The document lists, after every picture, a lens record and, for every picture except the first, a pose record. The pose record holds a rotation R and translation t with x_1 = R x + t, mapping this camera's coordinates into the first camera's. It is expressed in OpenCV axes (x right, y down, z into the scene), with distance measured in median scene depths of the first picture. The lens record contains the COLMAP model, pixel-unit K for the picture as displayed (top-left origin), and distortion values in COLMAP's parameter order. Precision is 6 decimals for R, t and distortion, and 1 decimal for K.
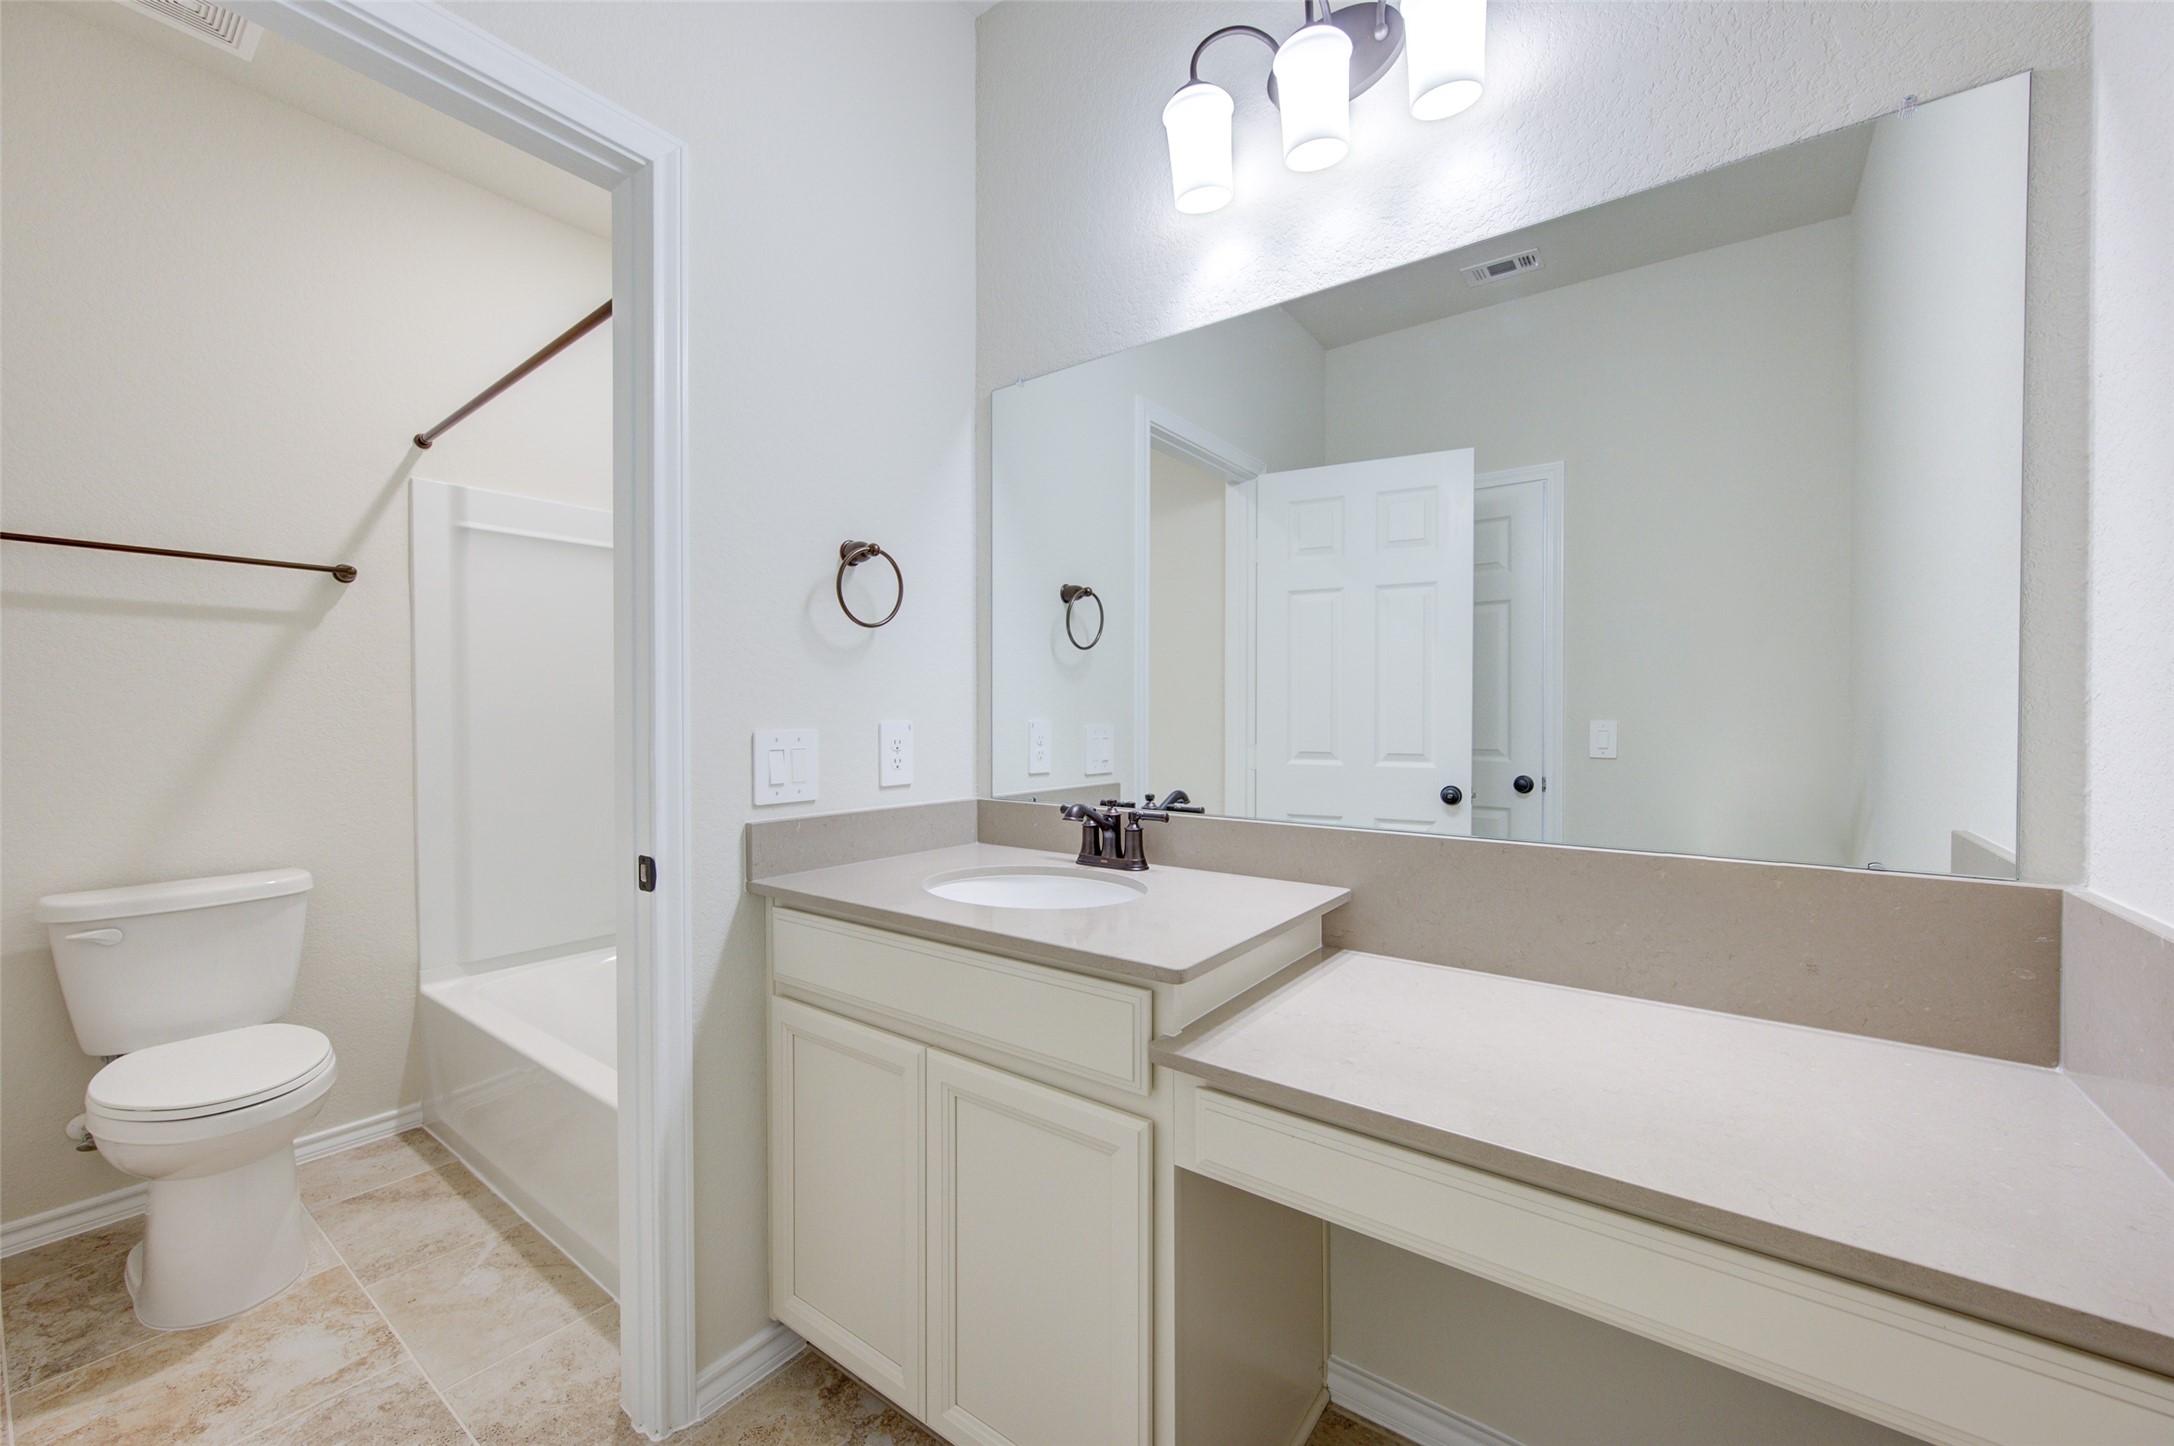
lens RADIAL K [[856.2, 0, 1075.7], [0, 856.2, 714.3], [0, 0, 1]] dist [0.007244, -0.000324]
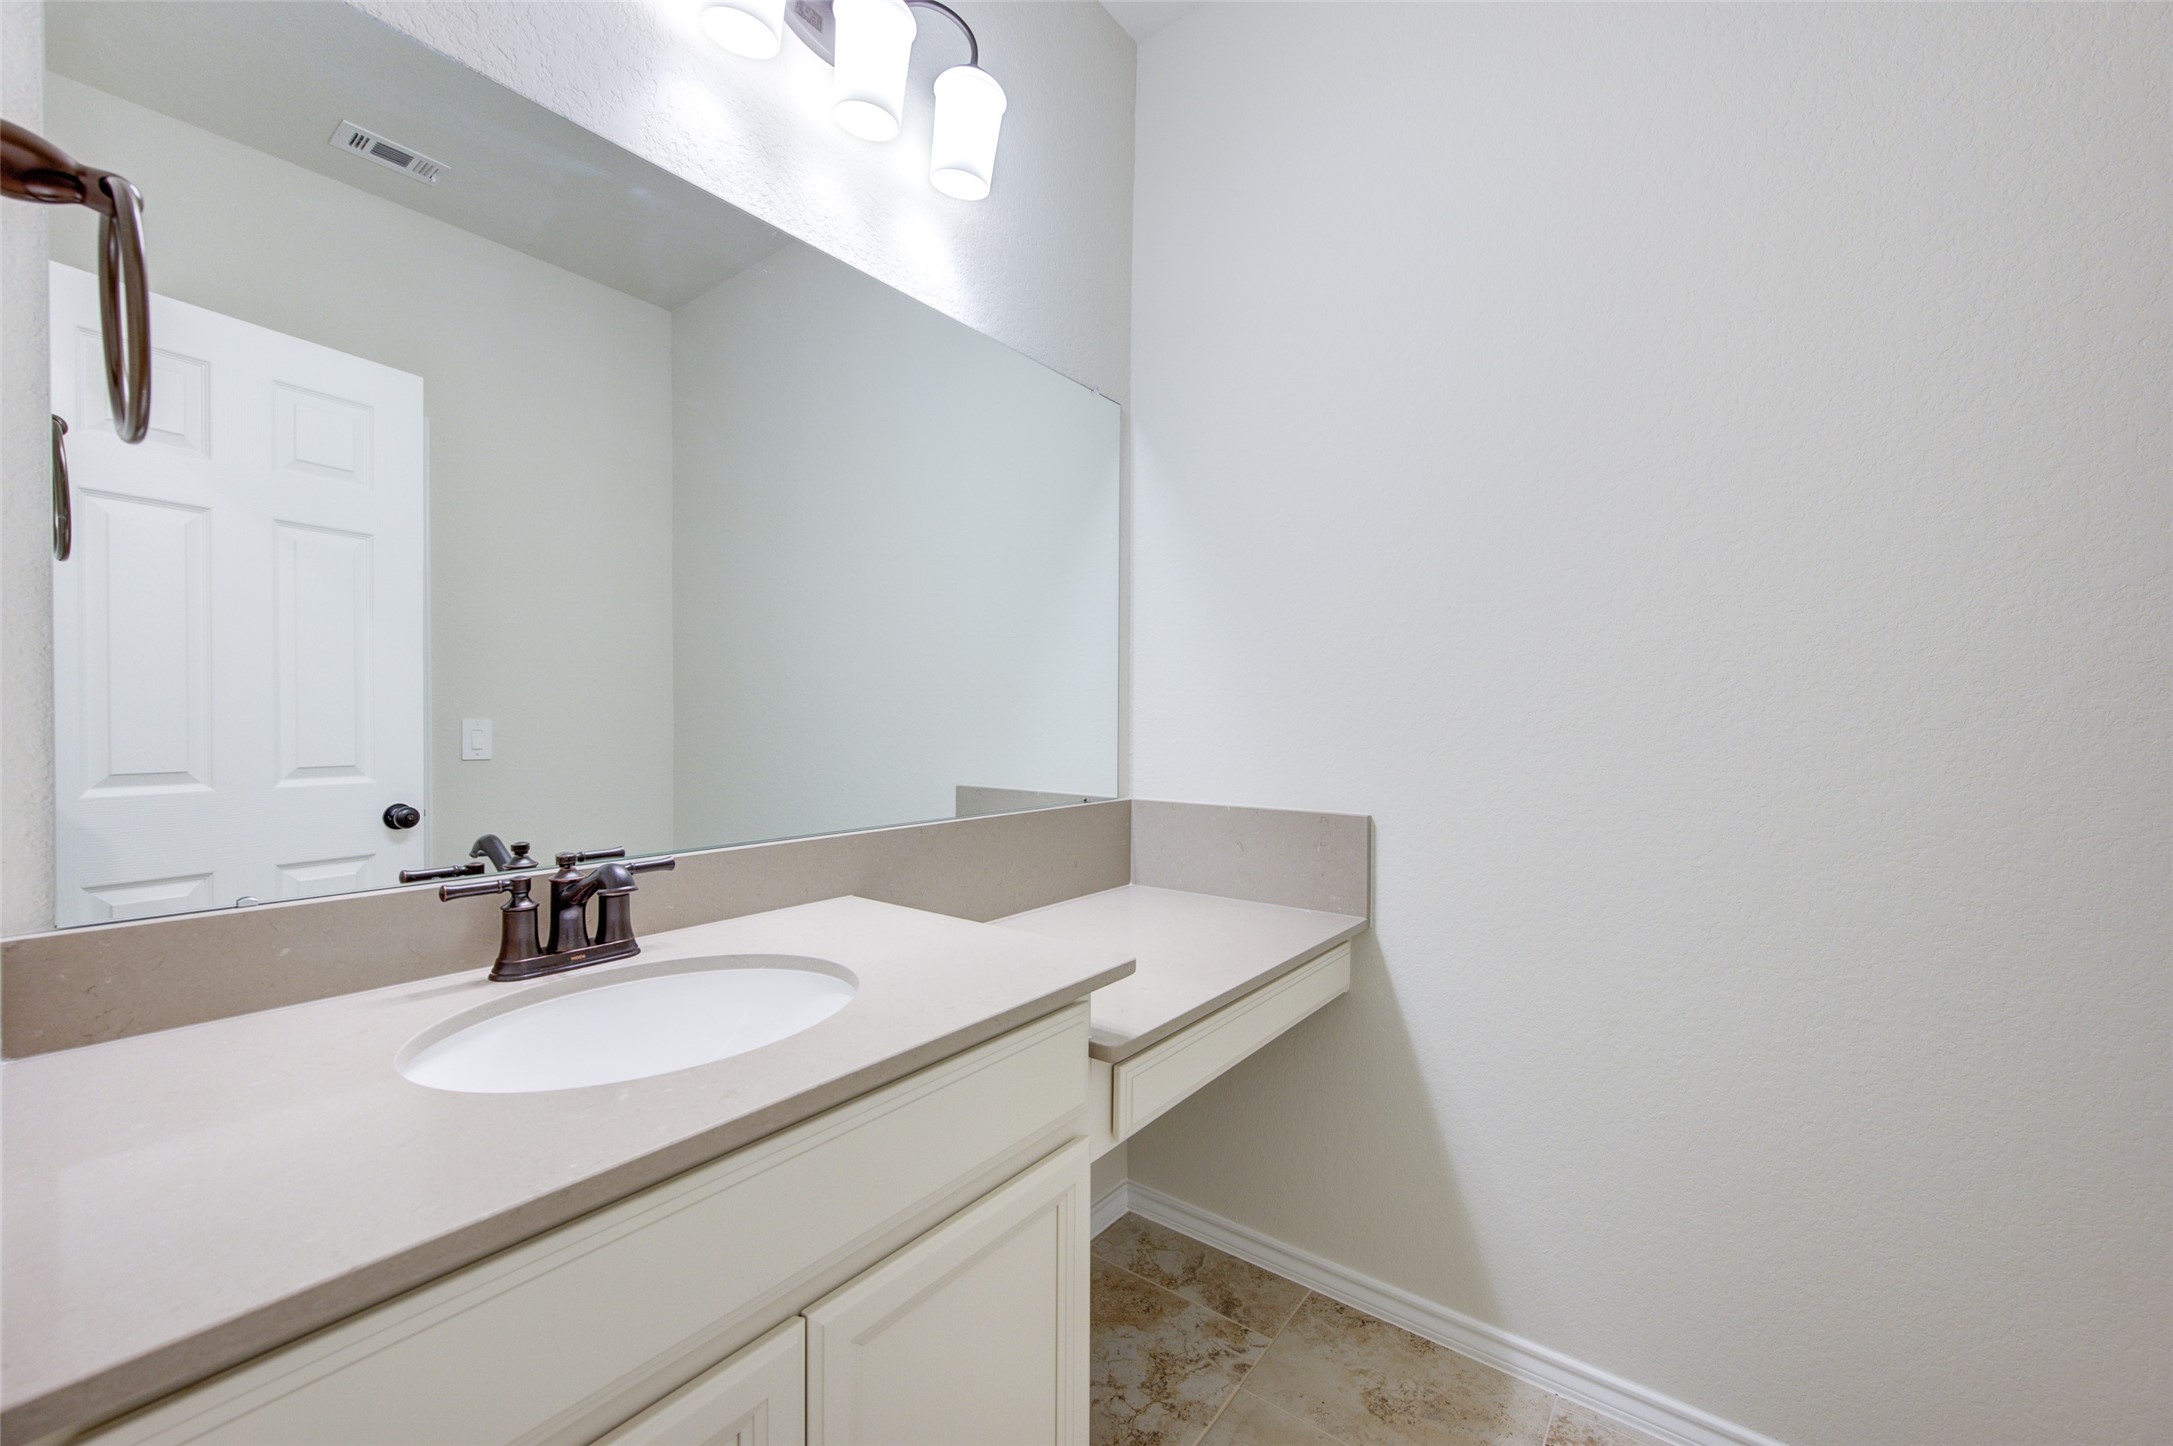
lens RADIAL K [[855.9, 0, 1097.7], [0, 855.9, 727.5], [0, 0, 1]] dist [0.007244, -0.000324]
pose [[0.033857, -0.011754, 0.999358, -0.580228], [-0.006753, 0.999905, 0.011990, 0.001550], [-0.999404, -0.007155, 0.033774, 0.623031]]
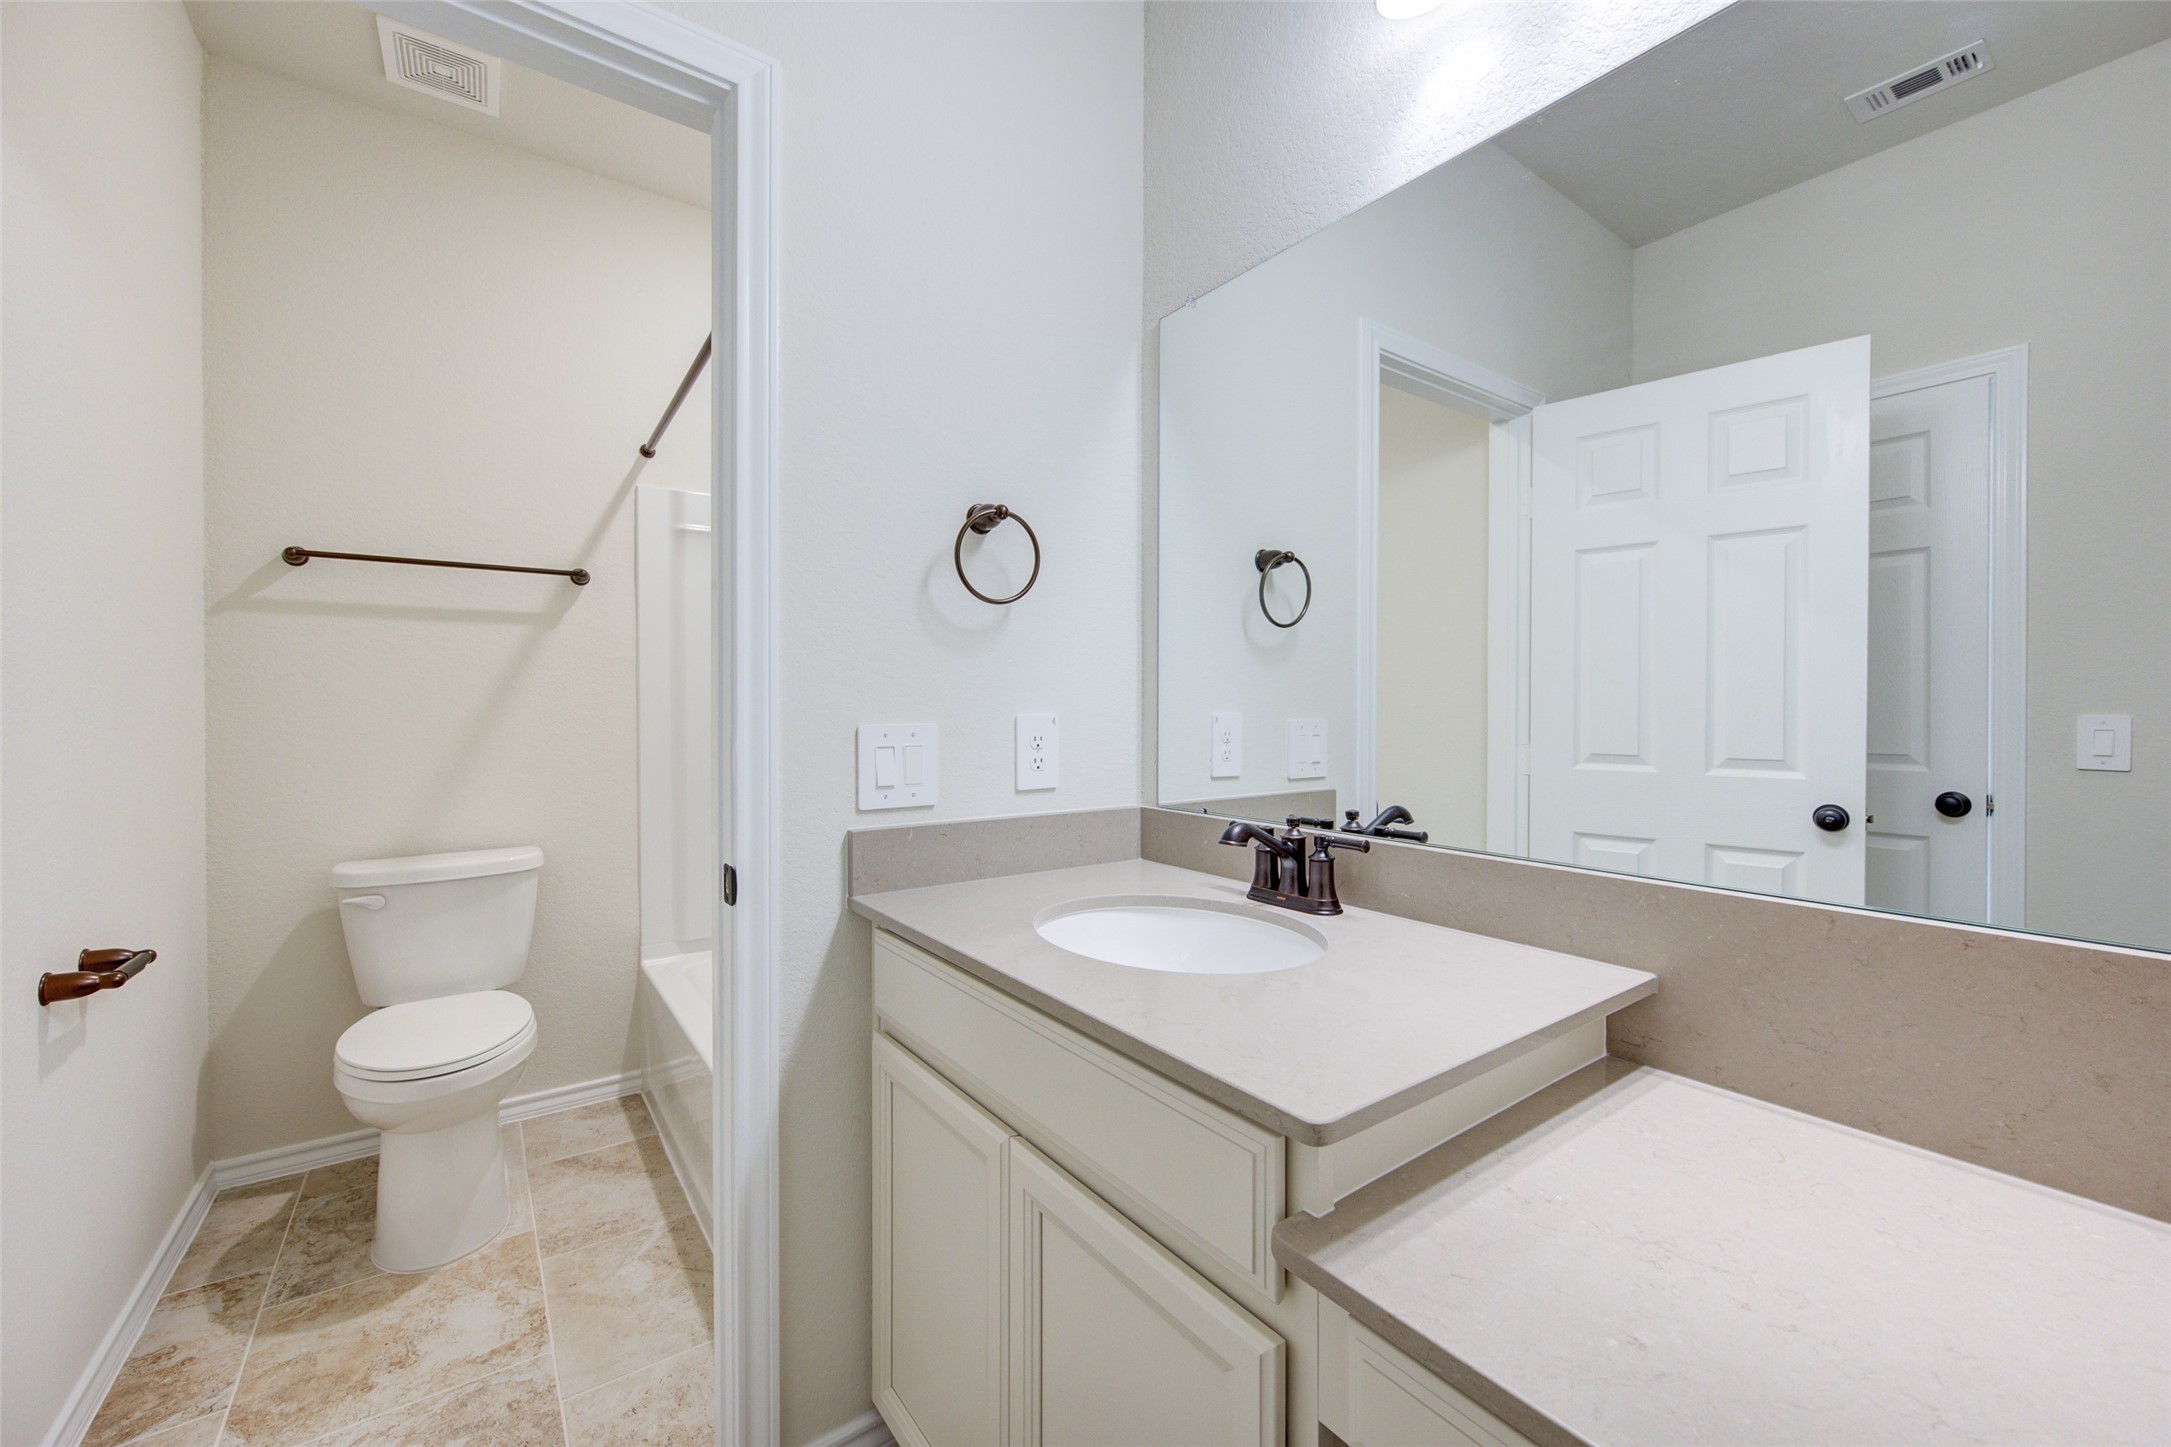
lens RADIAL K [[840.3, 0, 1065.8], [0, 840.3, 707.6], [0, 0, 1]] dist [0.003102, -0.001069]
pose [[0.950210, 0.000676, -0.311609, 0.080720], [-0.000097, 0.999998, 0.001873, -0.000059], [0.311610, -0.001750, 0.950209, 0.219678]]
